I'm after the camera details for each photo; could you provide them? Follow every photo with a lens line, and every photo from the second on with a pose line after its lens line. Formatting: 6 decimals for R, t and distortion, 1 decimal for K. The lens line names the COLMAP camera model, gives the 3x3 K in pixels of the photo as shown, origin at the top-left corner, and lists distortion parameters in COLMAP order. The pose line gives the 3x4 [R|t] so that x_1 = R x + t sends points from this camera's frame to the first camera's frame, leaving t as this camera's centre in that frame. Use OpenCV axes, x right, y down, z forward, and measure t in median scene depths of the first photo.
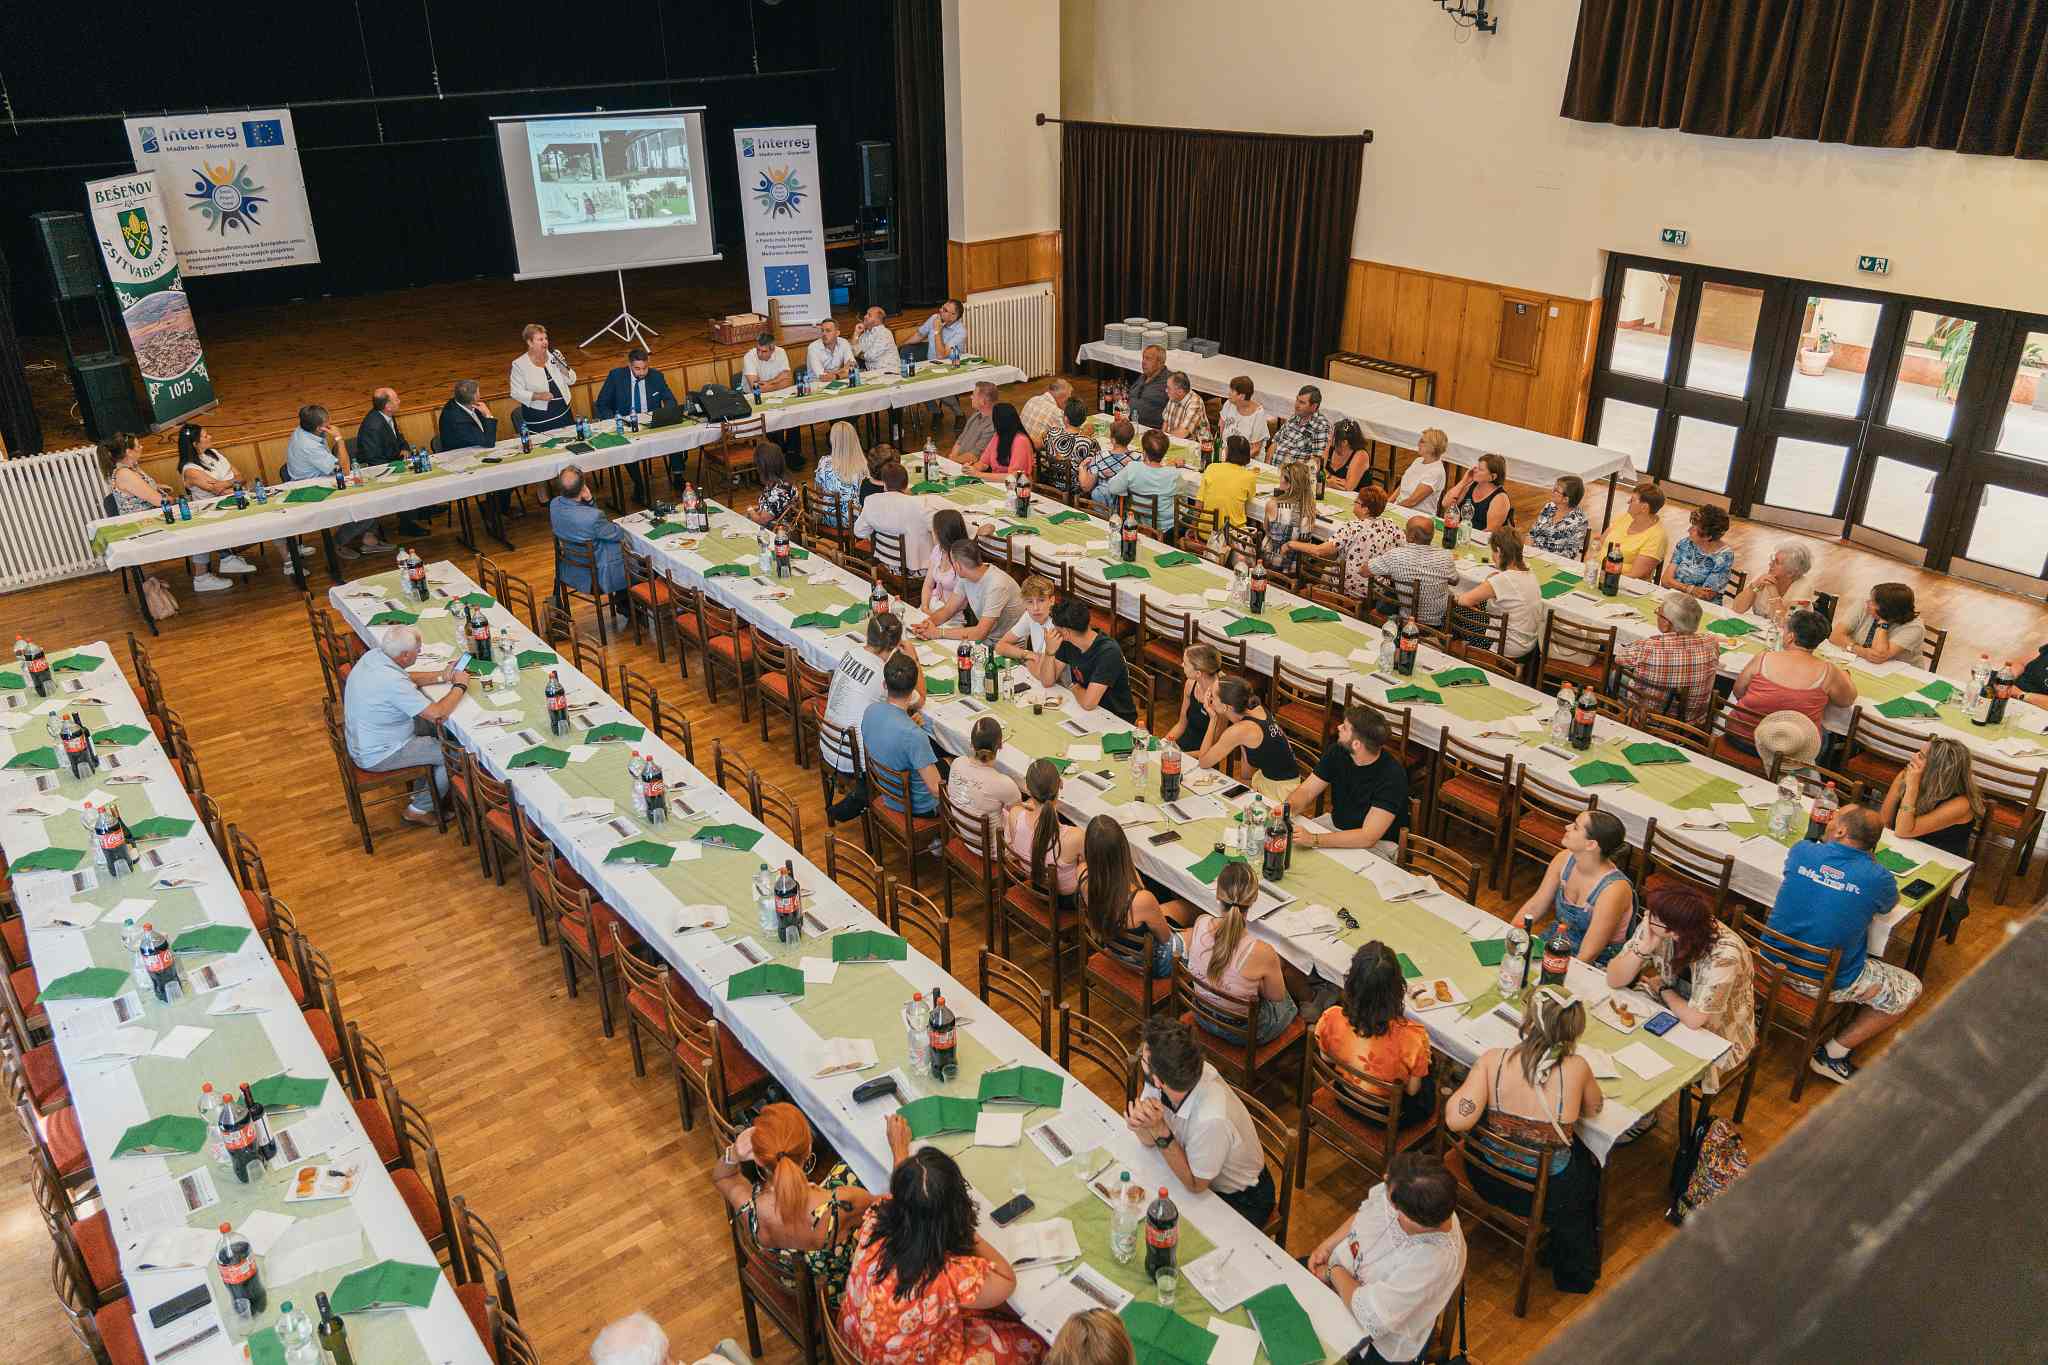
lens RADIAL K [[1456.3, 0, 1024.0], [0, 1456.3, 682.5], [0, 0, 1]] dist [-0.005011, 0.001186]
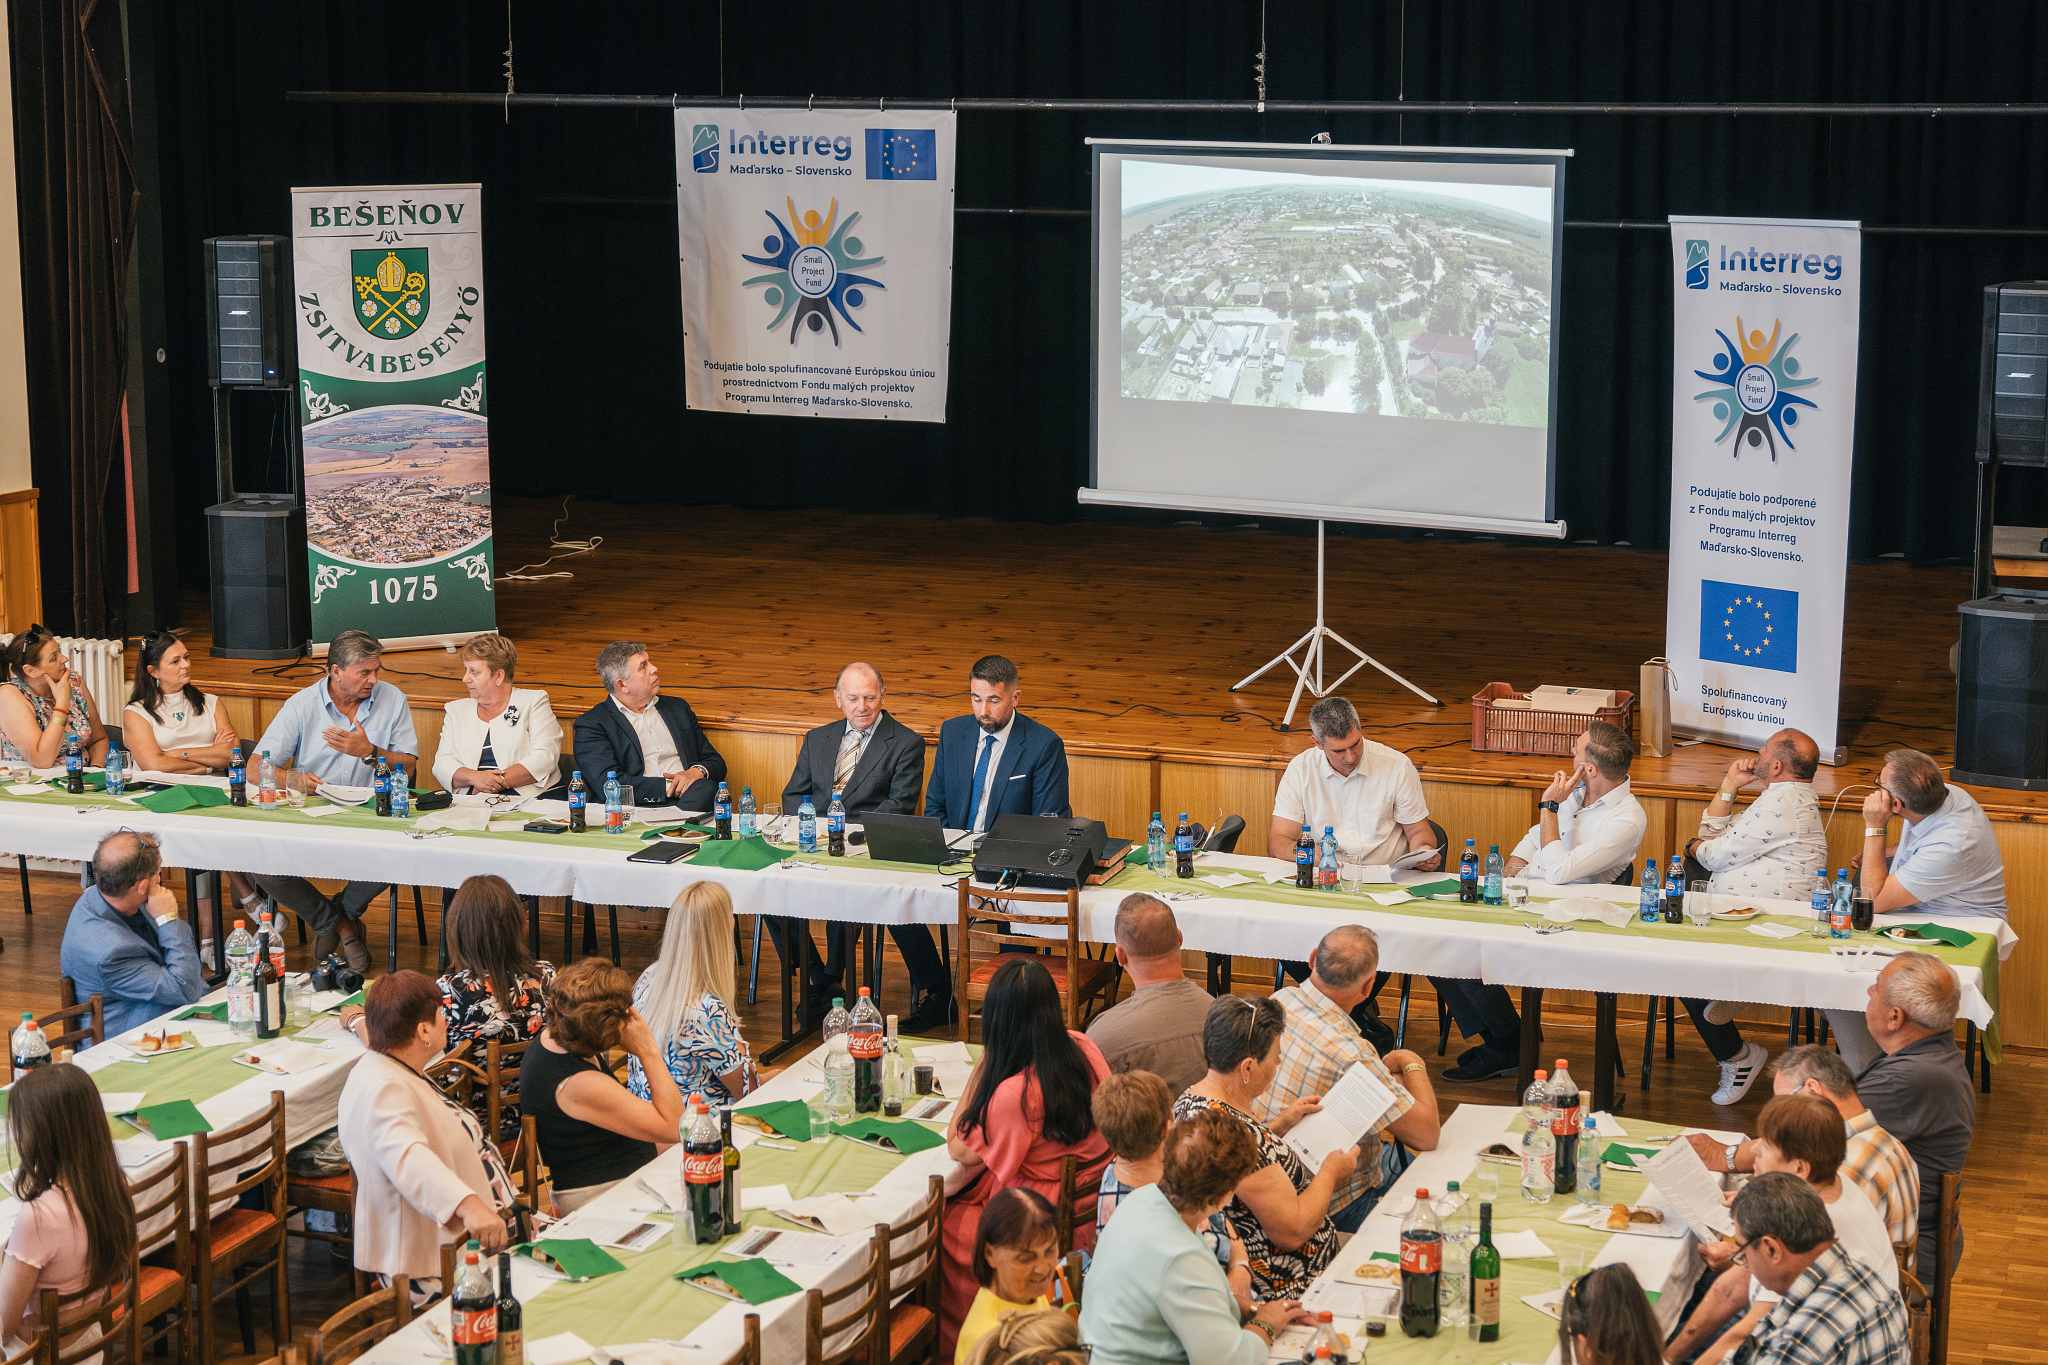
lens RADIAL K [[3780.0, 0, 1111.1], [0, 3780.0, 729.7], [0, 0, 1]] dist [0.023459, 0.060630]
pose [[0.542631, 0.172348, -0.822099, 0.570977], [-0.375532, 0.925241, -0.053901, -0.157871], [0.751350, 0.337973, 0.566787, 0.401182]]
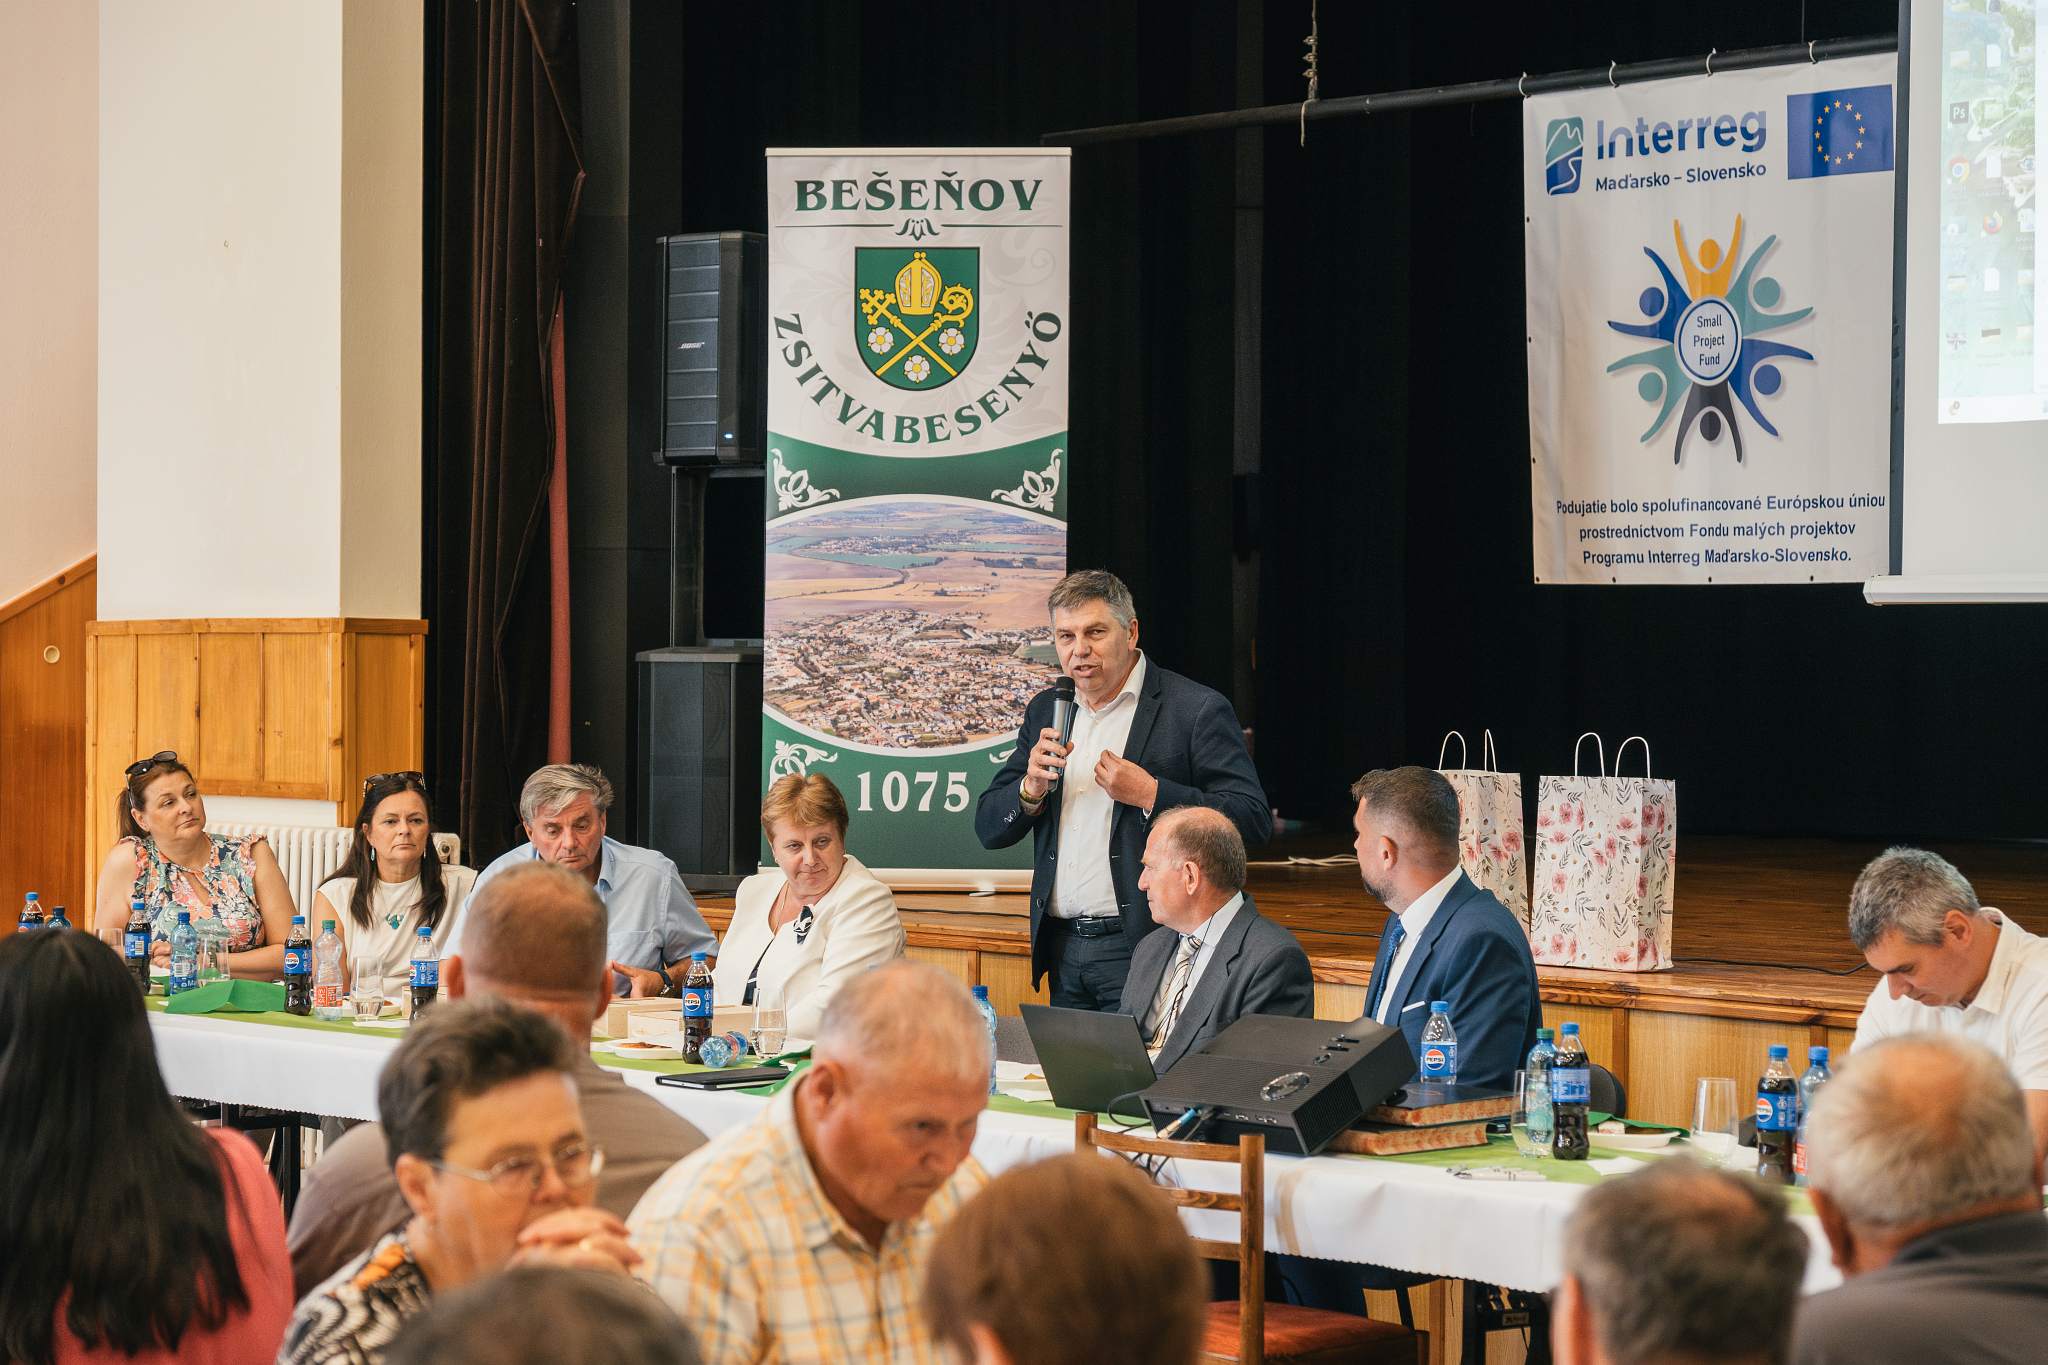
lens RADIAL K [[4451.7, 0, 1031.2], [0, 4451.7, 704.9], [0, 0, 1]] dist [0.002121, 0.706787]
pose [[0.070171, 0.024726, -0.997228, 0.338266], [-0.444268, 0.895848, -0.009049, -0.195888], [0.893141, 0.443672, 0.073848, 0.832839]]
